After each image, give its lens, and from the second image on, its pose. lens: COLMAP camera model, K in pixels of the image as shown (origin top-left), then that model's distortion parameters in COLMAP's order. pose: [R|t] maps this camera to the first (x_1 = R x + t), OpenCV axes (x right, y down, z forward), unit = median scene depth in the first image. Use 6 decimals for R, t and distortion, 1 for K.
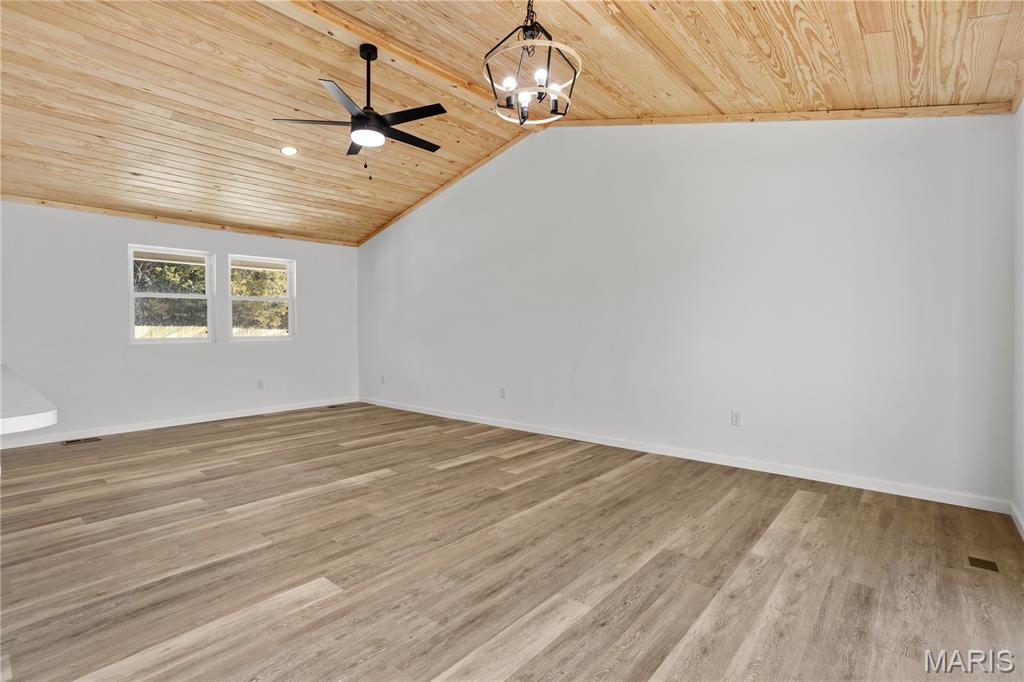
lens RADIAL K [[490.7, 0, 506.4], [0, 490.7, 344.4], [0, 0, 1]] dist [-0.005725, 0.005954]
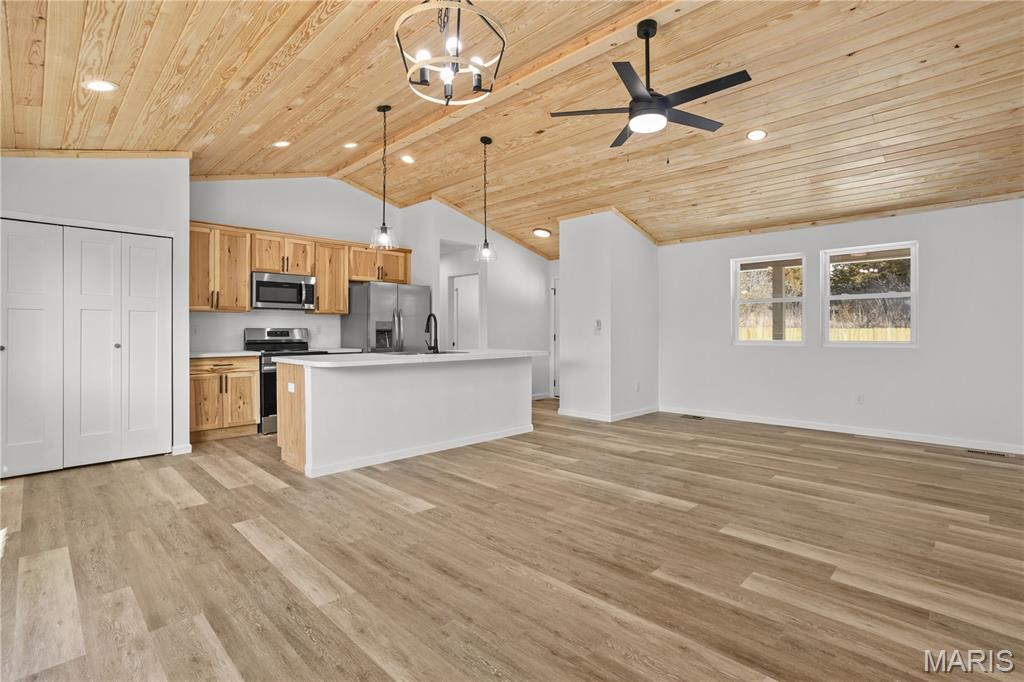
lens RADIAL K [[490.7, 0, 507.1], [0, 490.7, 332.8], [0, 0, 1]] dist [-0.005725, 0.005954]
pose [[-0.092128, -0.004589, -0.995737, 0.752759], [-0.023951, 0.999710, -0.002391, -0.026180], [0.995459, 0.023628, -0.092211, 0.958217]]
